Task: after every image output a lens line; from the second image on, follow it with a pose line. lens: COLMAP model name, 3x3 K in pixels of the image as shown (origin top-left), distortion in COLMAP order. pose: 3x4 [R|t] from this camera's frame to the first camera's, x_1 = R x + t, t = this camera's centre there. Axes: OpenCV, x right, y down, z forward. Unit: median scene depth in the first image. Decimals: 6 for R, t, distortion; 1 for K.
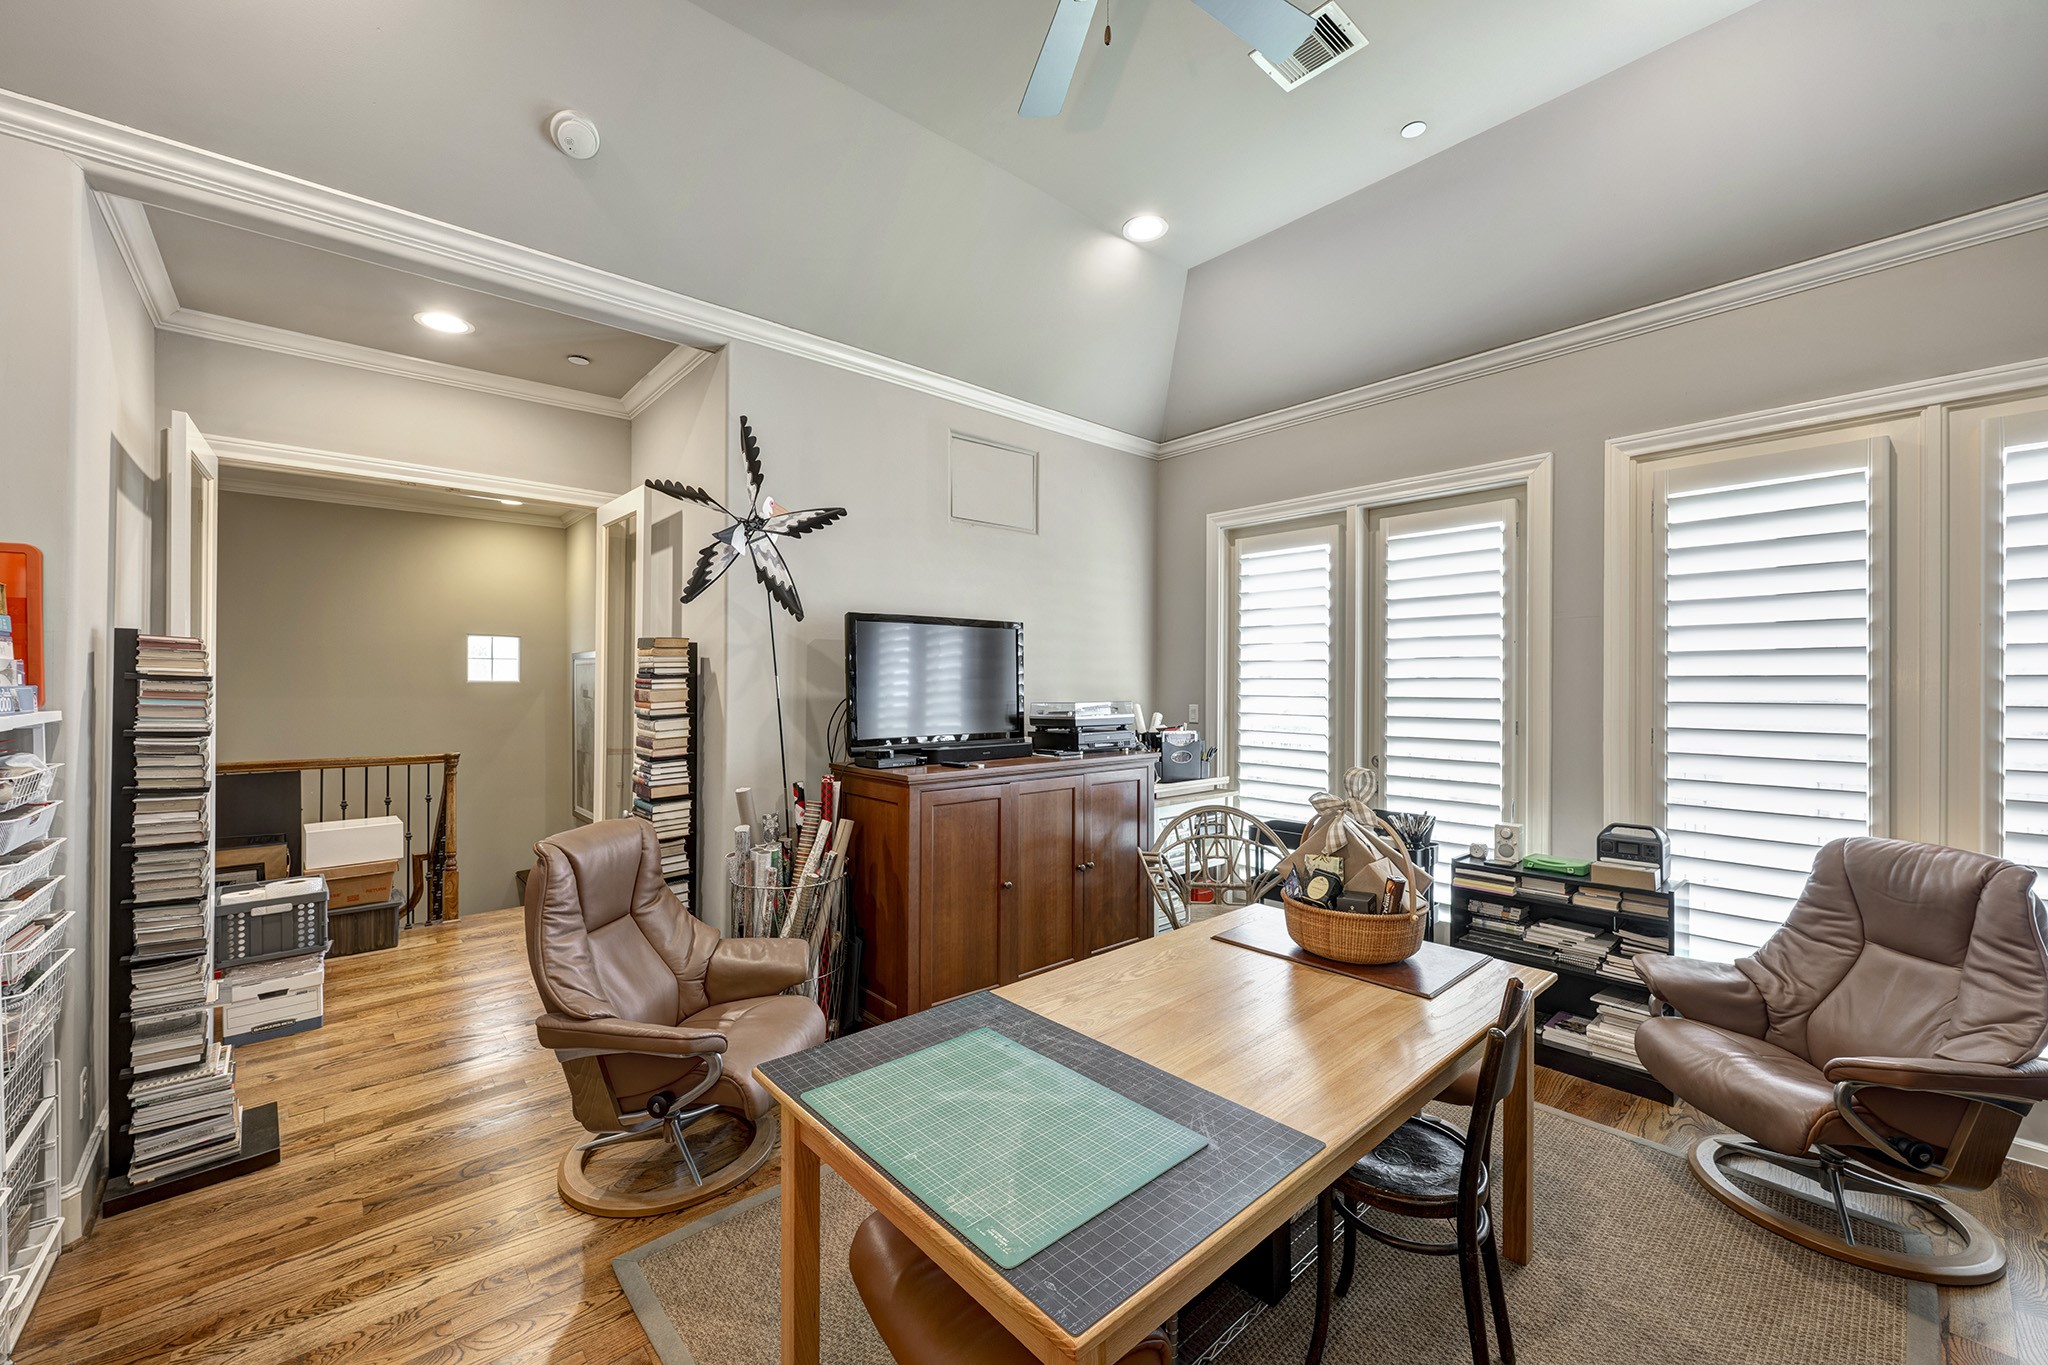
lens RADIAL K [[804.6, 0, 1012.3], [0, 804.6, 677.5], [0, 0, 1]] dist [-0.002957, -0.000343]
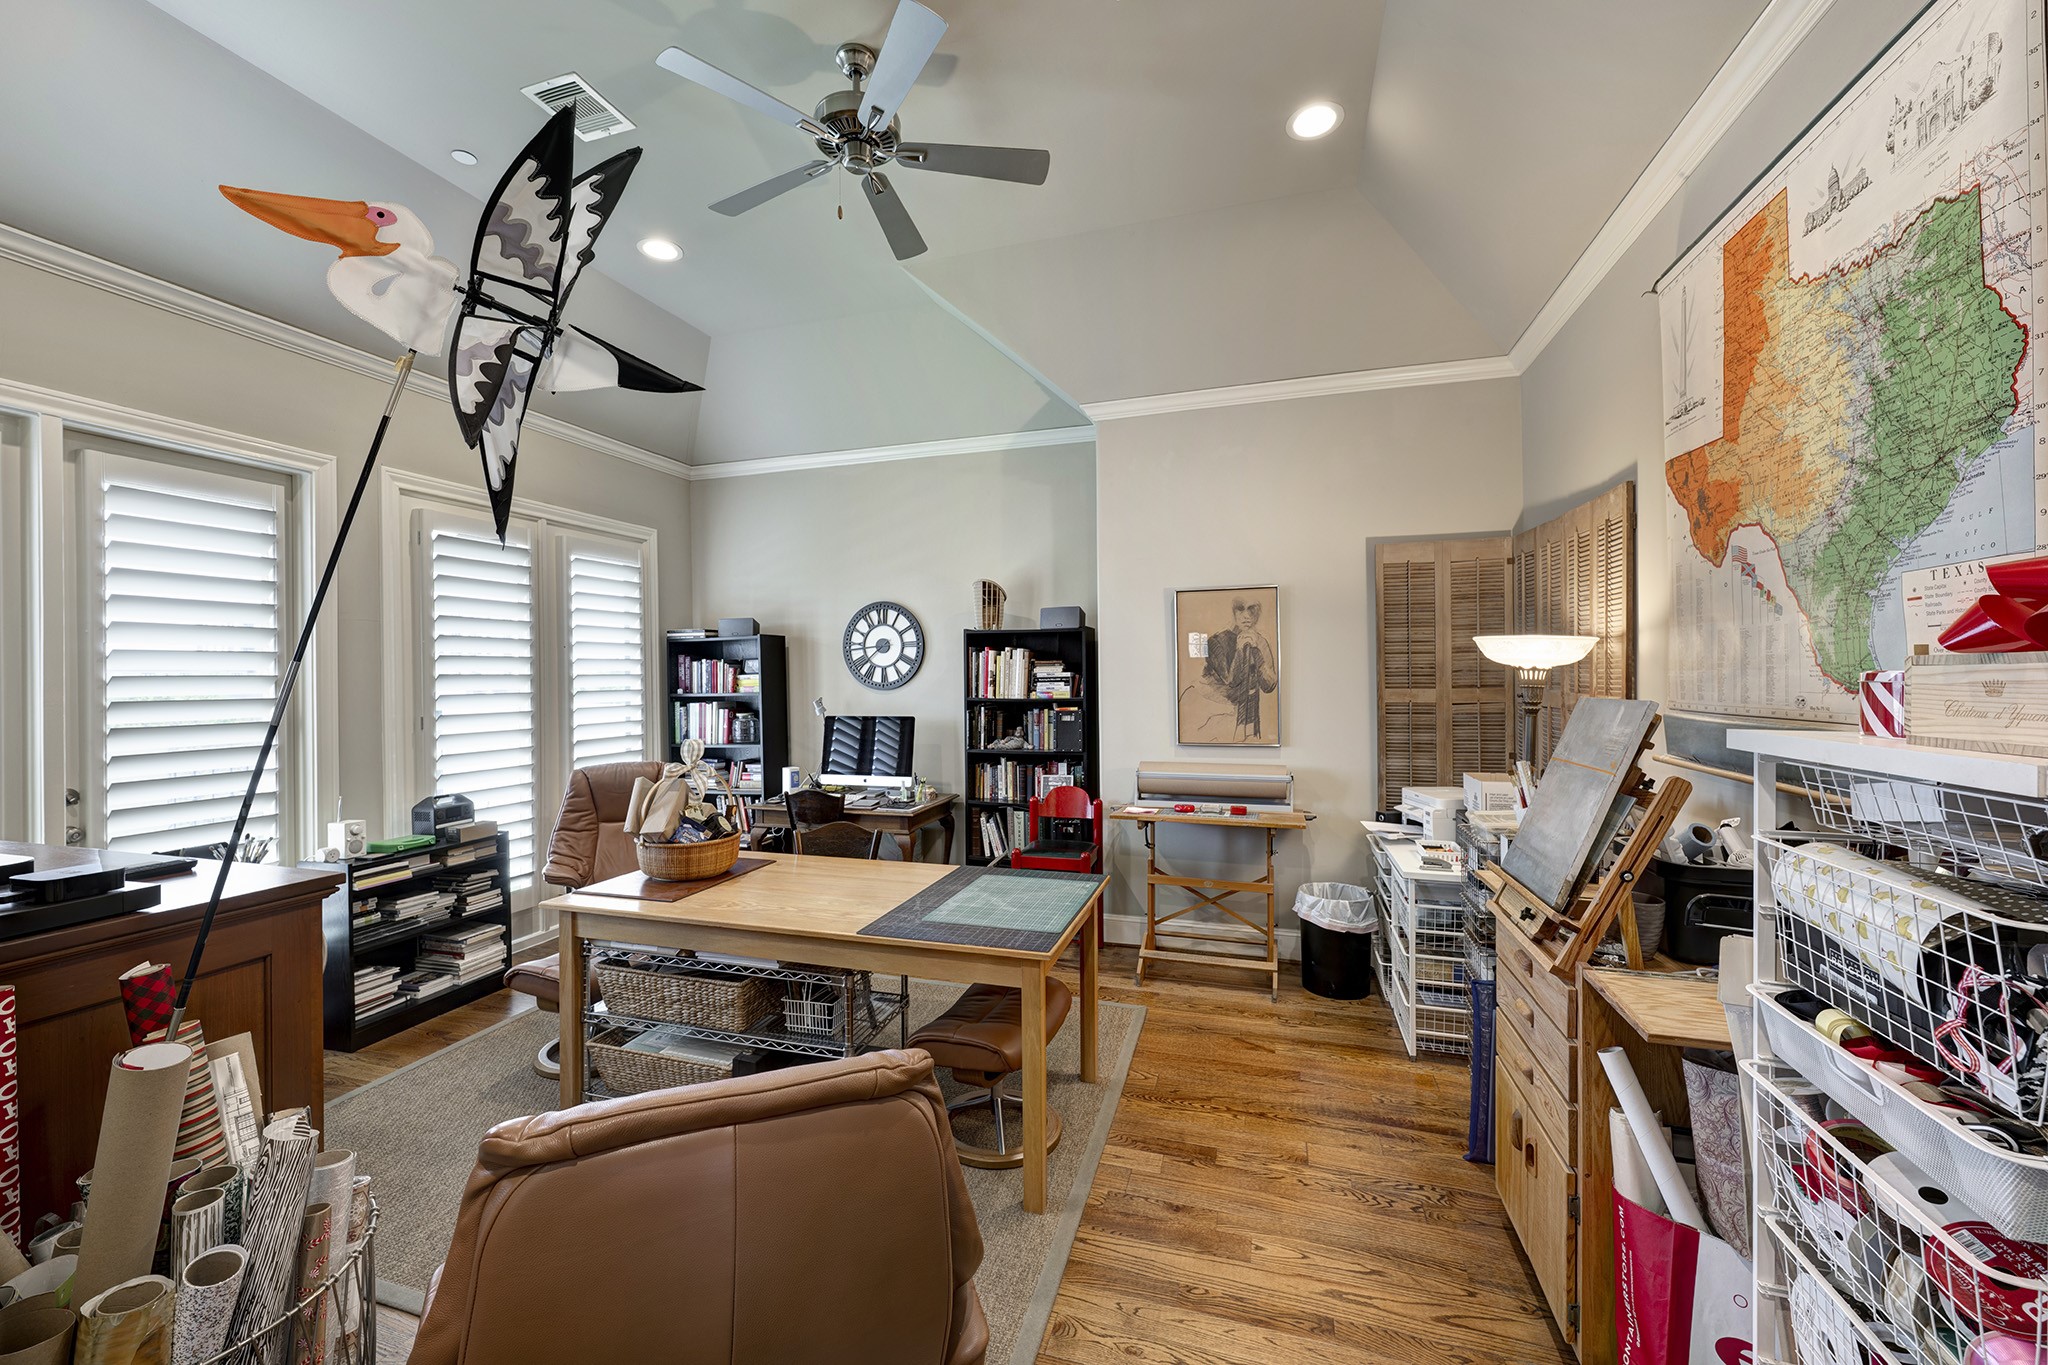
lens RADIAL K [[804.6, 0, 1013.3], [0, 804.6, 679.1], [0, 0, 1]] dist [-0.002957, -0.000343]
pose [[-0.525427, -0.000811, 0.850838, -0.752638], [0.004086, 0.999986, 0.003476, 0.004892], [-0.850829, 0.005303, -0.525416, 0.915250]]
